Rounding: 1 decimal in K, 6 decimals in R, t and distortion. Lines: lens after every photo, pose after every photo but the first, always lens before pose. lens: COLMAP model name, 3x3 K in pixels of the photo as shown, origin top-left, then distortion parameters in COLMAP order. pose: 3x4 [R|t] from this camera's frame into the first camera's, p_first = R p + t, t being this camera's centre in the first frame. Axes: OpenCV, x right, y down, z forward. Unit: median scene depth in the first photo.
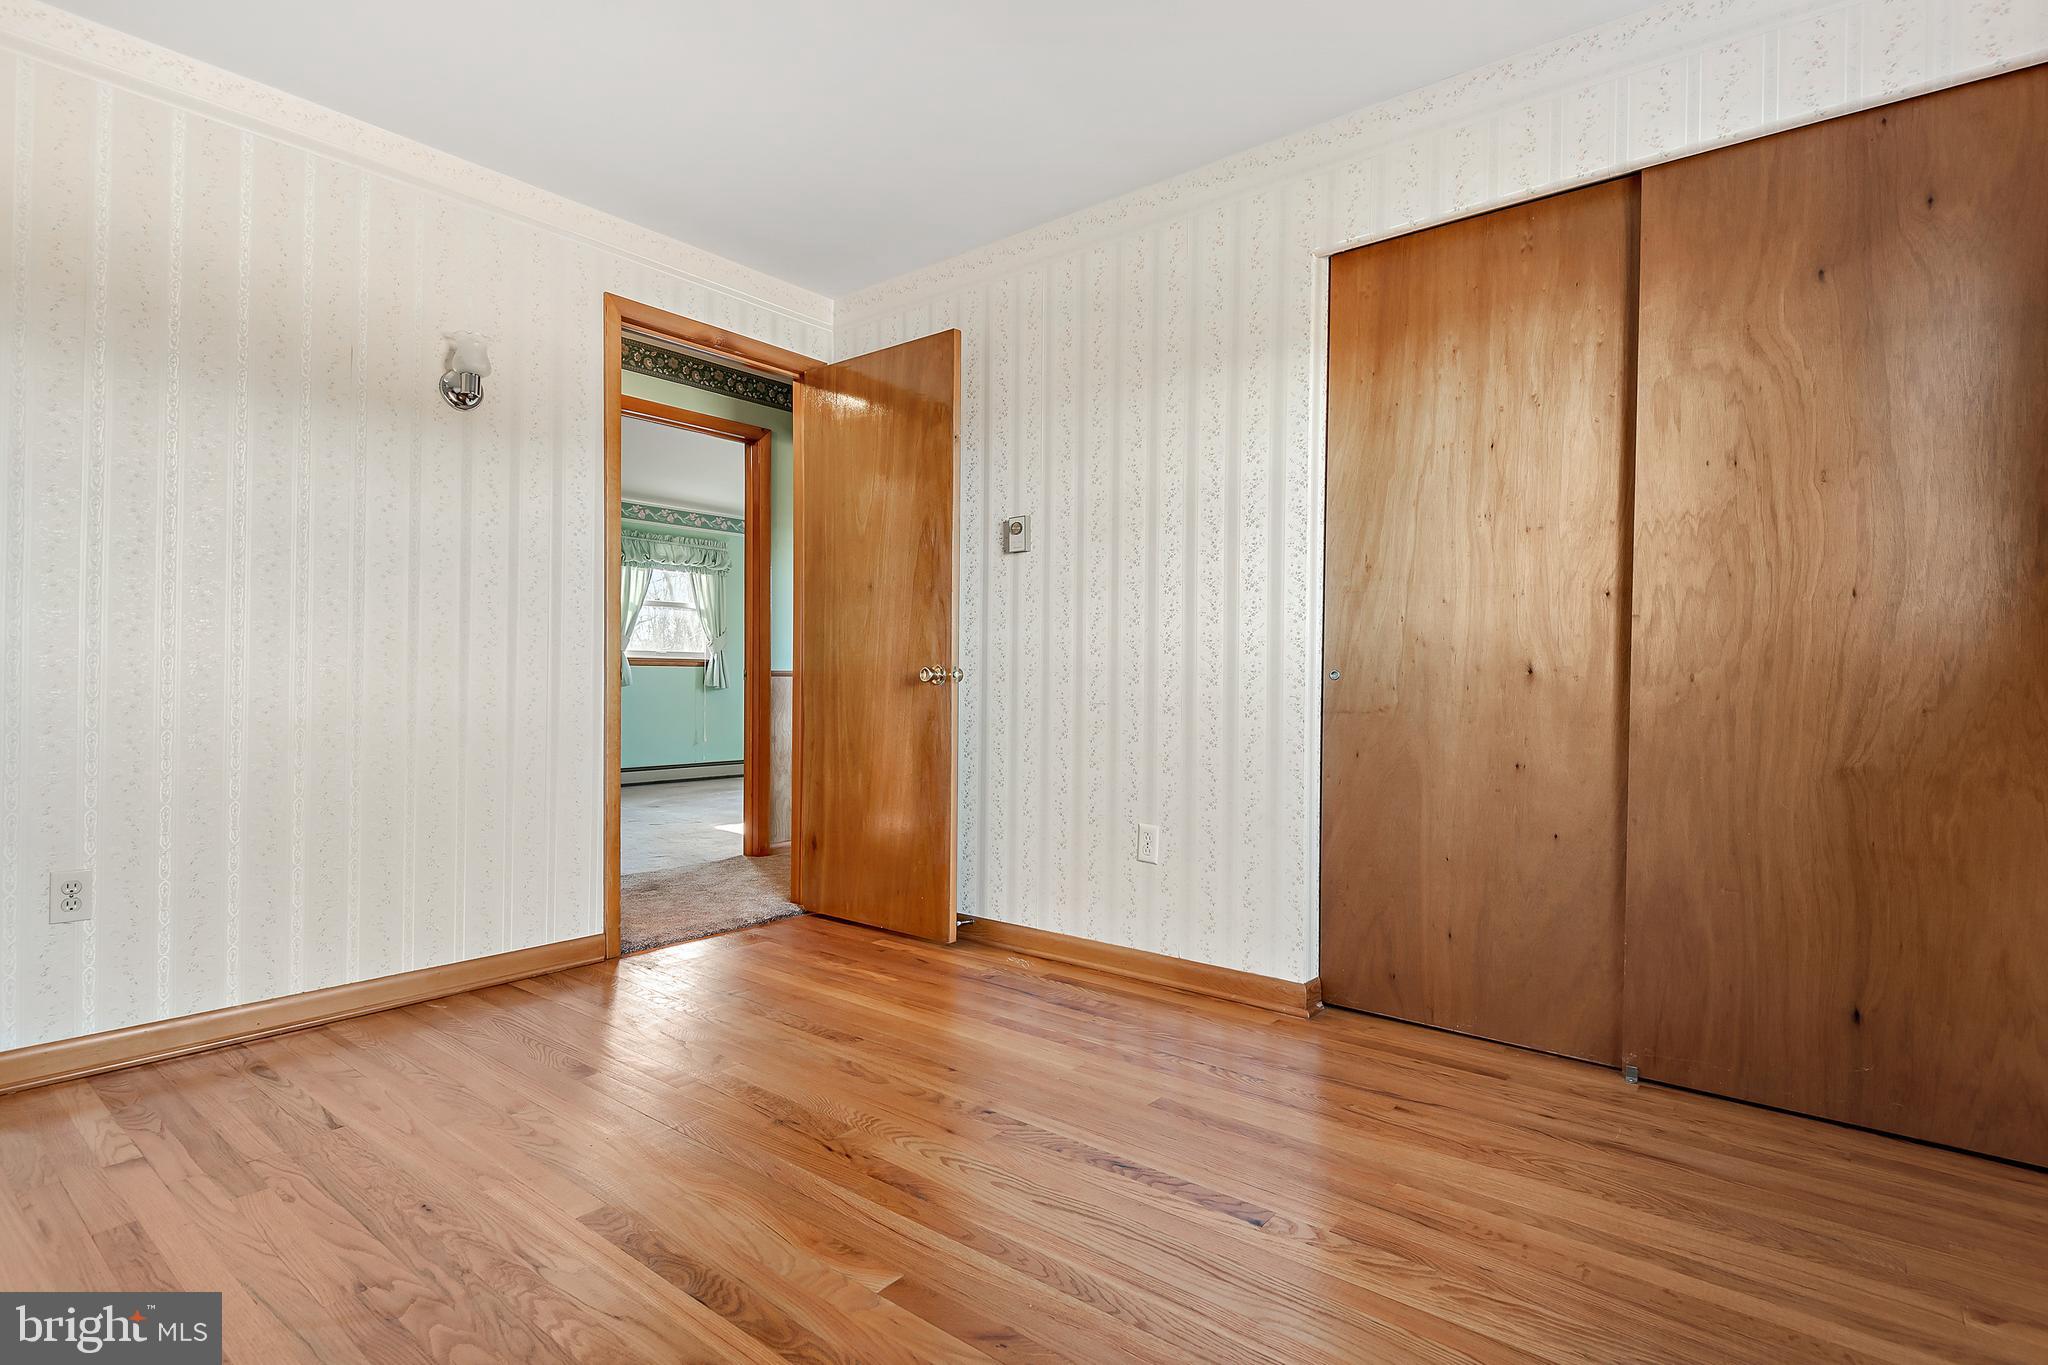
lens RADIAL K [[984.4, 0, 1027.0], [0, 984.4, 708.3], [0, 0, 1]] dist [0.021360, -0.026136]
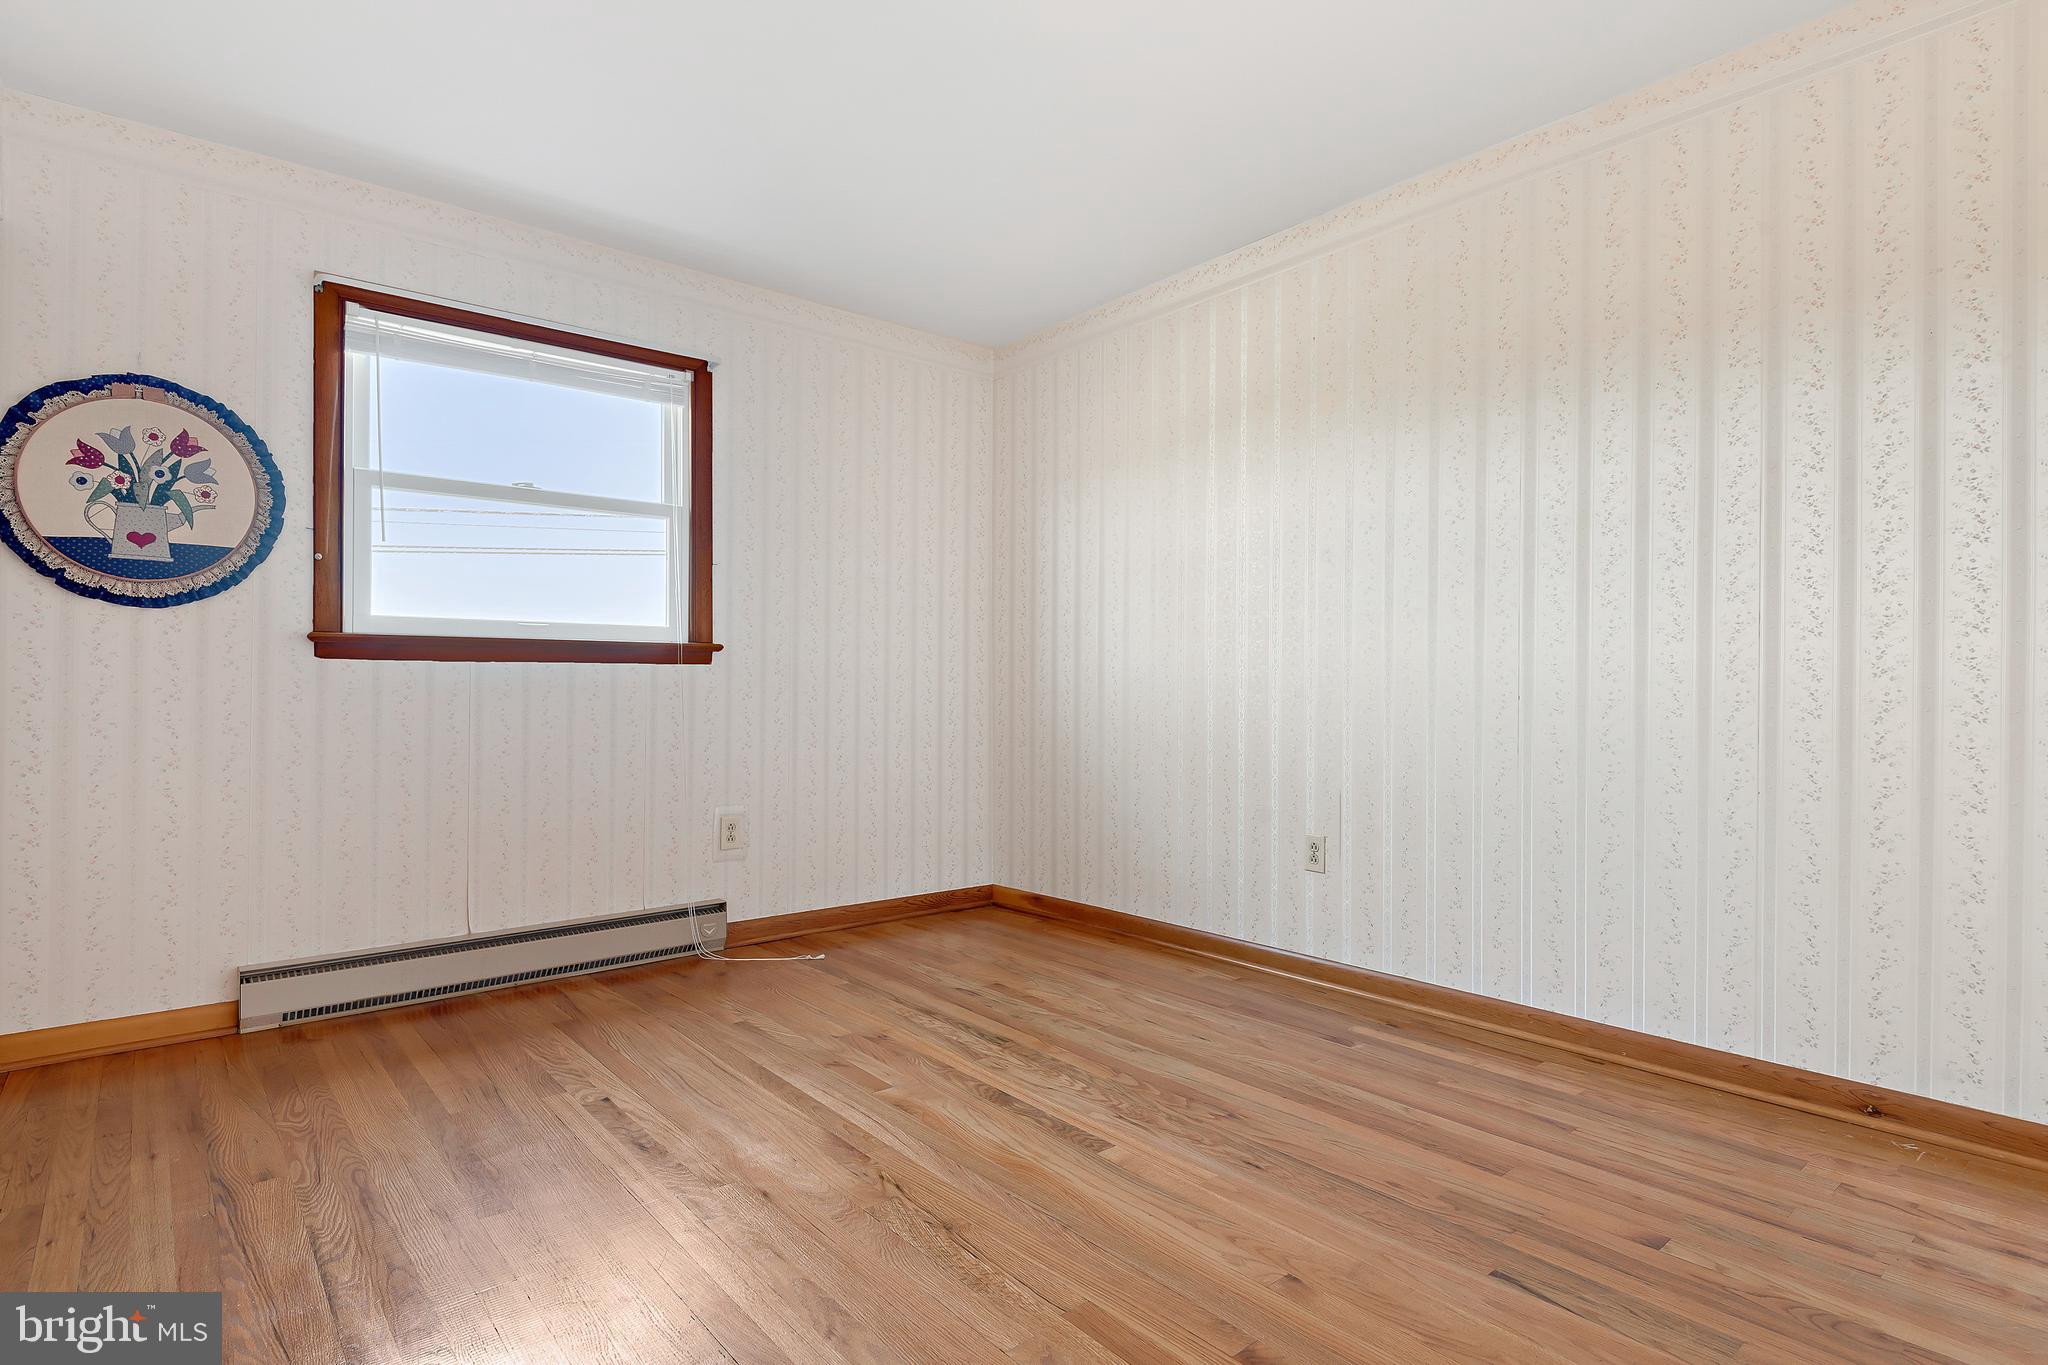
lens RADIAL K [[1018.3, 0, 1019.1], [0, 1018.3, 693.6], [0, 0, 1]] dist [0.035441, -0.024107]
pose [[-0.979565, -0.006857, 0.201012, -0.570889], [-0.002439, 0.999750, 0.022218, -0.059553], [-0.201114, 0.021273, -0.979337, 2.166327]]
